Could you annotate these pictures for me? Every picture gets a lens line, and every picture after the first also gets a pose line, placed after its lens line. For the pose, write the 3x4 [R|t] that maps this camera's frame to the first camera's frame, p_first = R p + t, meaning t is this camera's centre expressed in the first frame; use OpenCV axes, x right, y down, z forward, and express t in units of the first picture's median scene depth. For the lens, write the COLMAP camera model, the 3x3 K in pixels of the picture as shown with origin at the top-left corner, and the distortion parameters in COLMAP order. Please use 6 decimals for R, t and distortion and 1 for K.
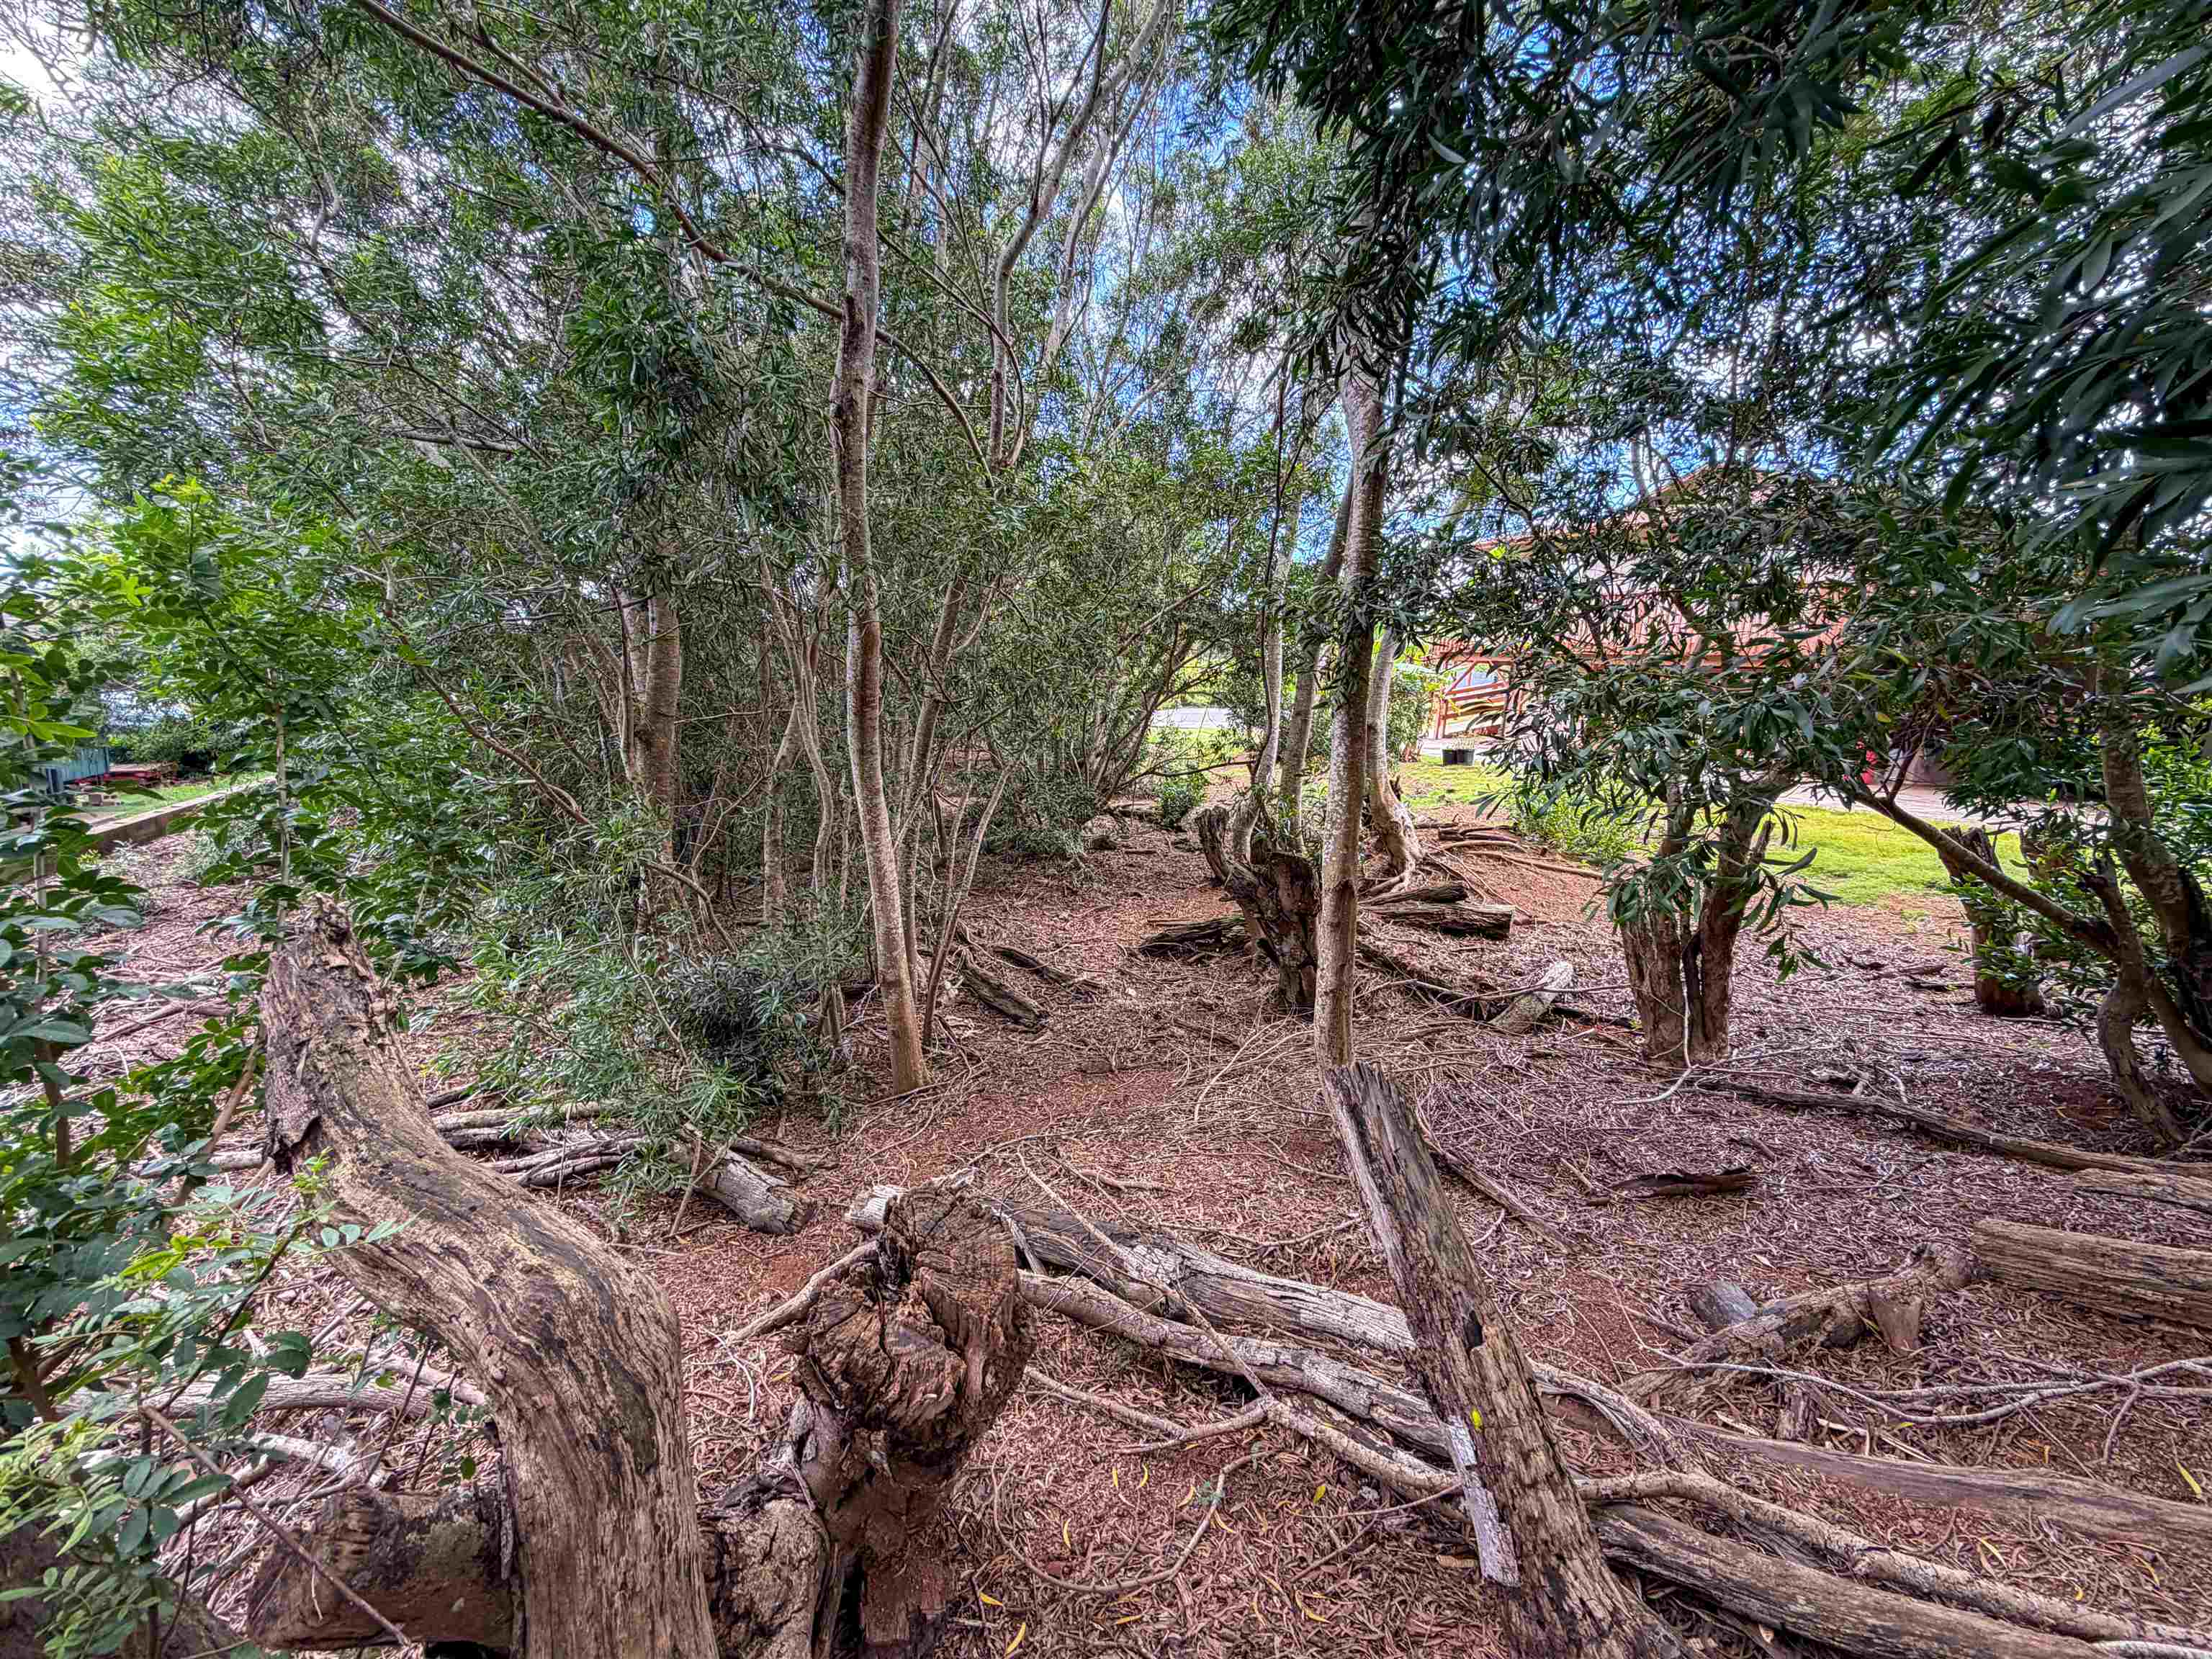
lens RADIAL K [[864.5, 0, 1106.0], [0, 864.5, 829.5], [0, 0, 1]] dist [0.000068, 0.000035]
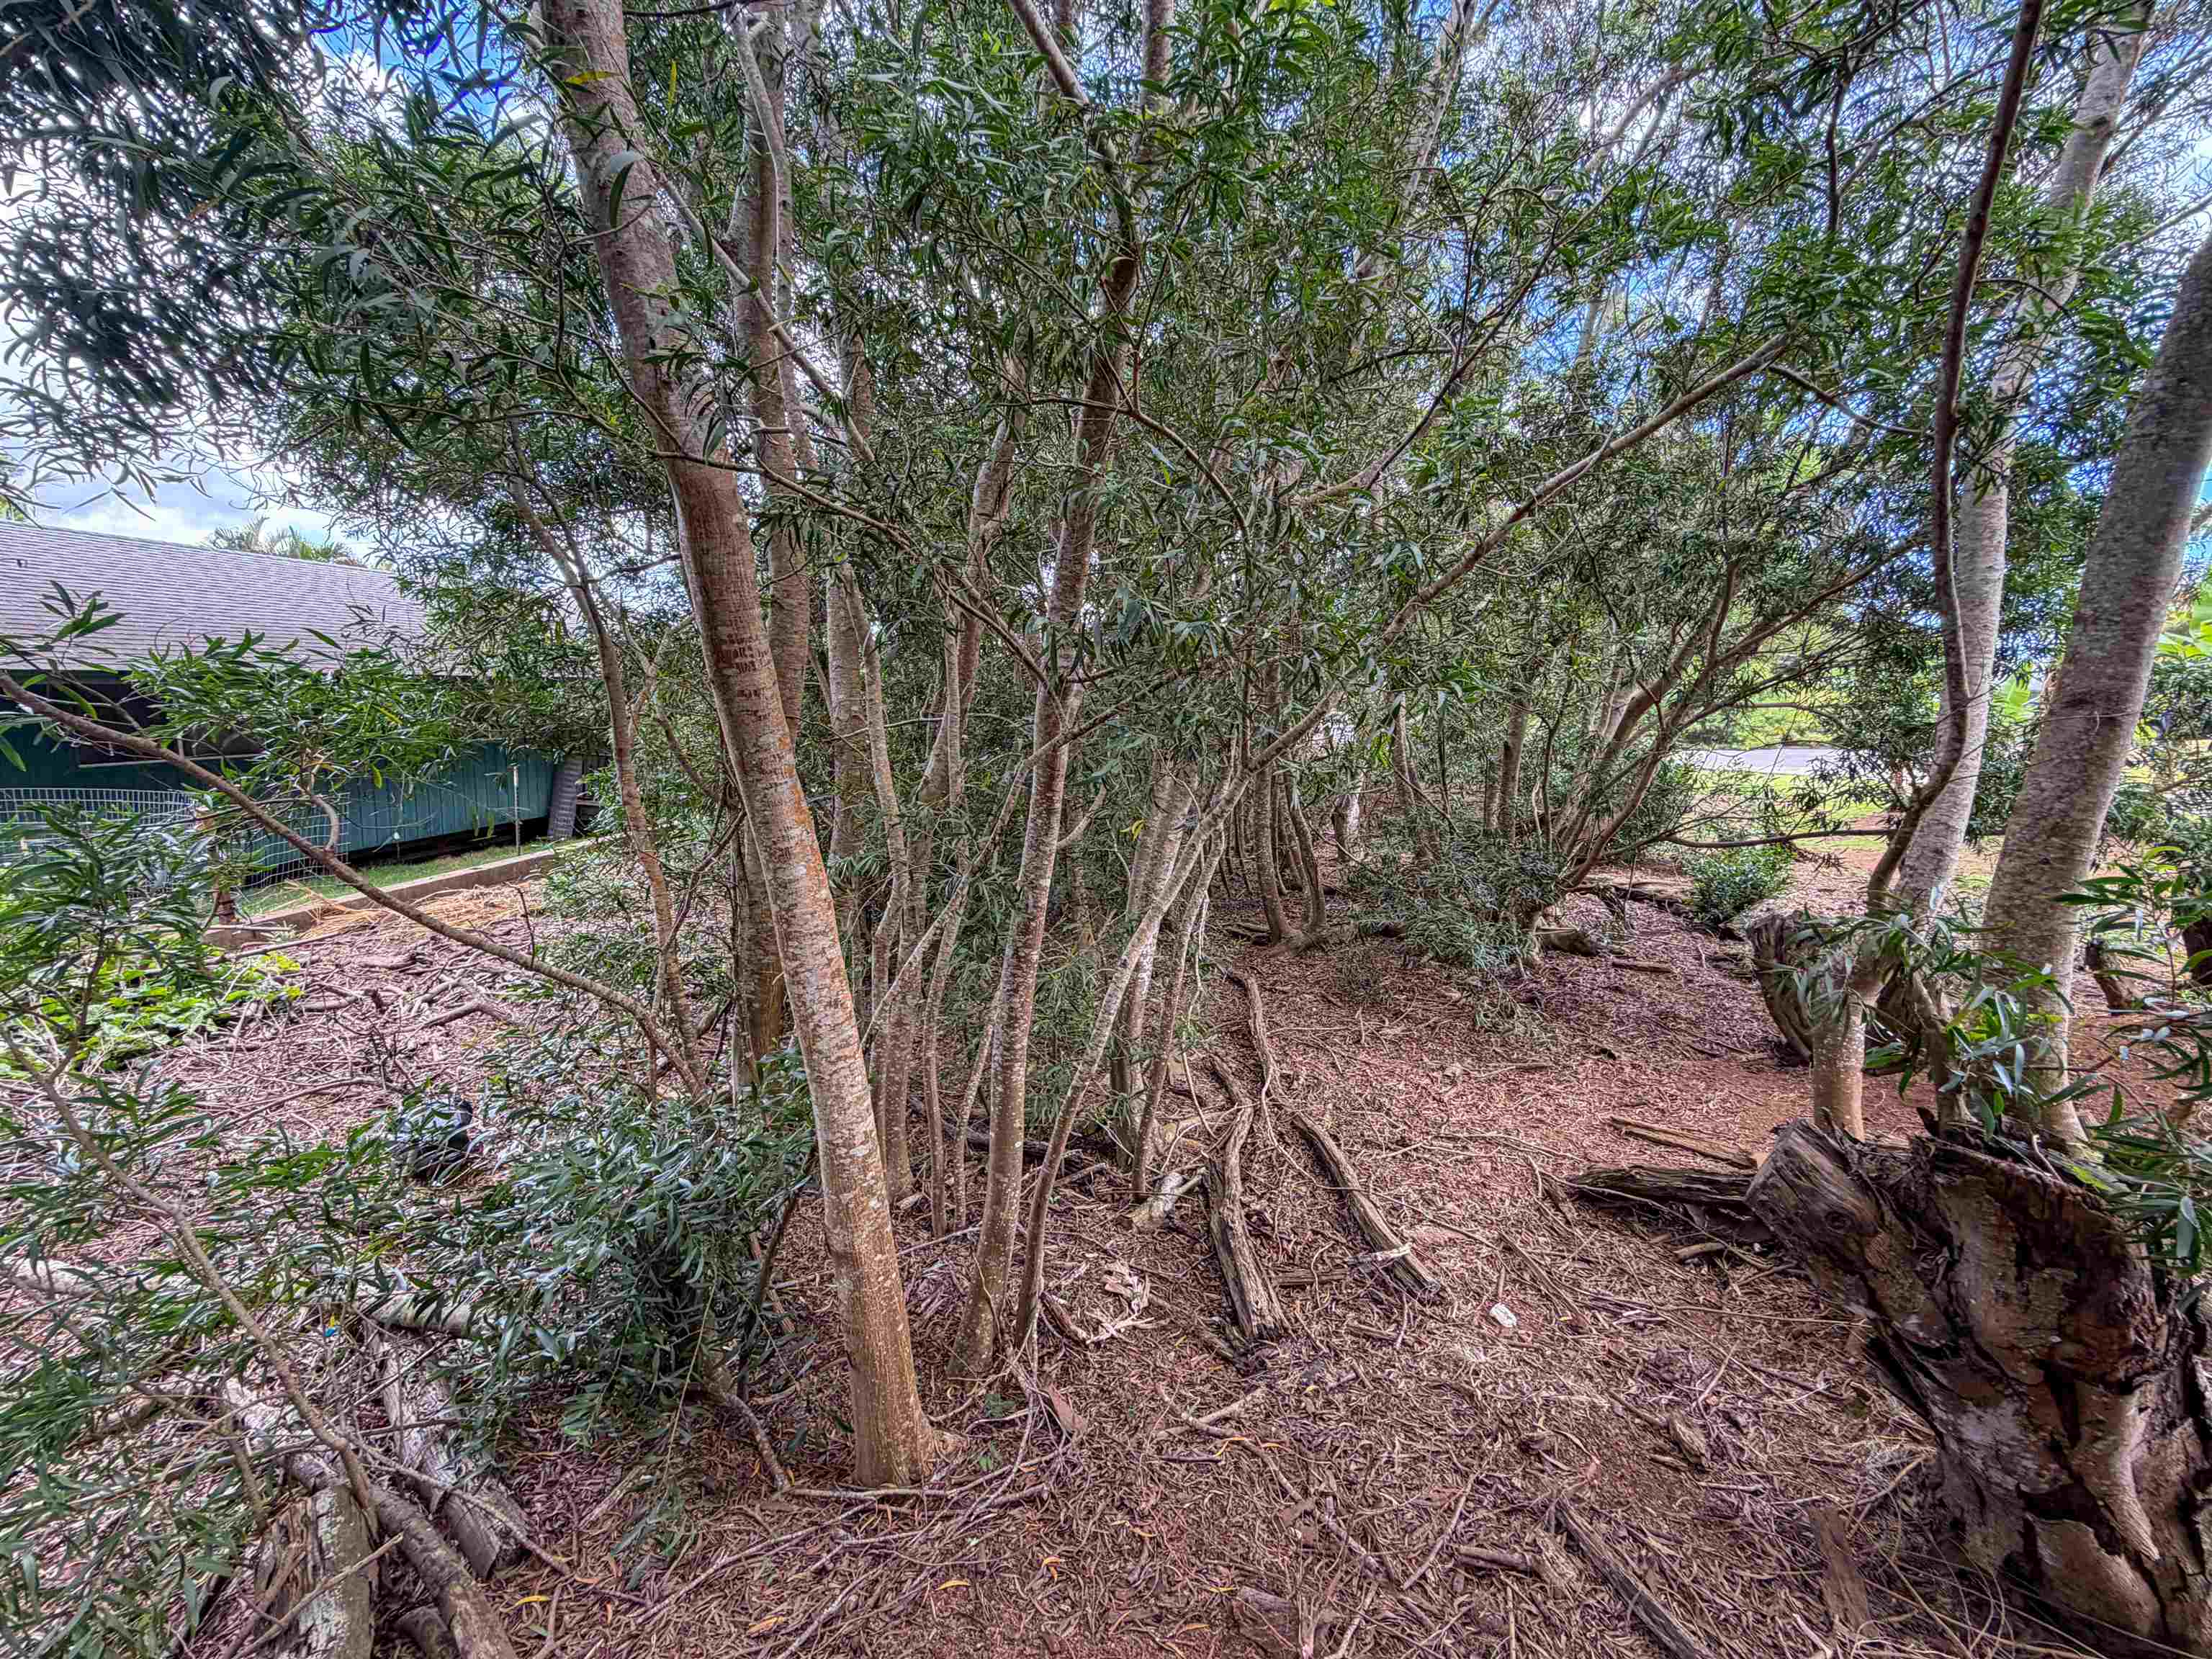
lens RADIAL K [[864.5, 0, 1106.0], [0, 864.5, 829.5], [0, 0, 1]] dist [0.000068, 0.000035]
pose [[0.835584, 0.061508, -0.545909, 0.054960], [-0.086112, 0.996093, -0.019575, -0.027758], [0.542572, 0.063366, 0.837616, 0.298670]]
